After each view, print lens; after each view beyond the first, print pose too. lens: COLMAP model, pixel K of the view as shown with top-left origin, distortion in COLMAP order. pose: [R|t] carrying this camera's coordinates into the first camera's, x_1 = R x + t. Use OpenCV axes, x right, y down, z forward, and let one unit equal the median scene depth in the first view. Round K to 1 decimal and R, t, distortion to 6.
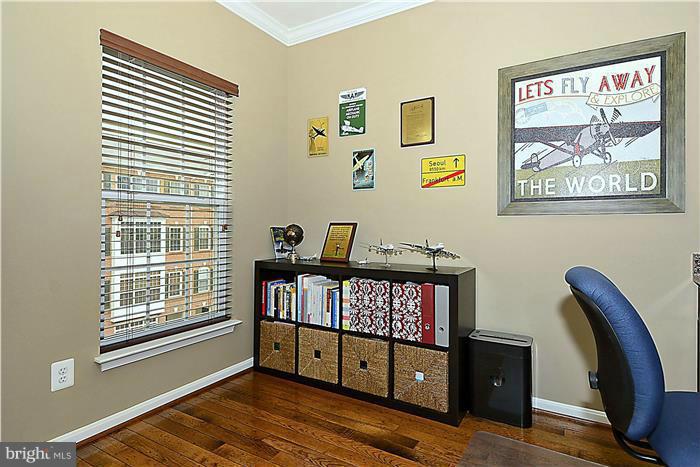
lens RADIAL K [[373.6, 0, 372.3], [0, 373.6, 230.6], [0, 0, 1]] dist [0.014237, -0.011772]
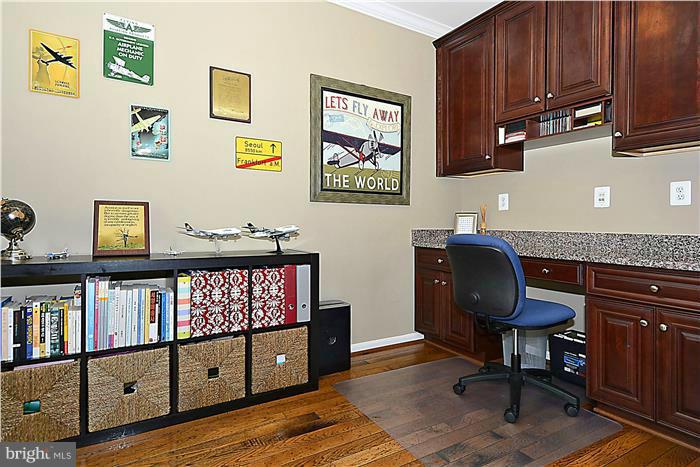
lens RADIAL K [[373.6, 0, 353.0], [0, 373.6, 229.2], [0, 0, 1]] dist [0.014237, -0.011772]
pose [[0.489817, -0.014382, 0.871707, -0.589508], [-0.000979, 0.999854, 0.017046, 0.023979], [-0.871825, -0.009203, 0.489731, 0.318160]]
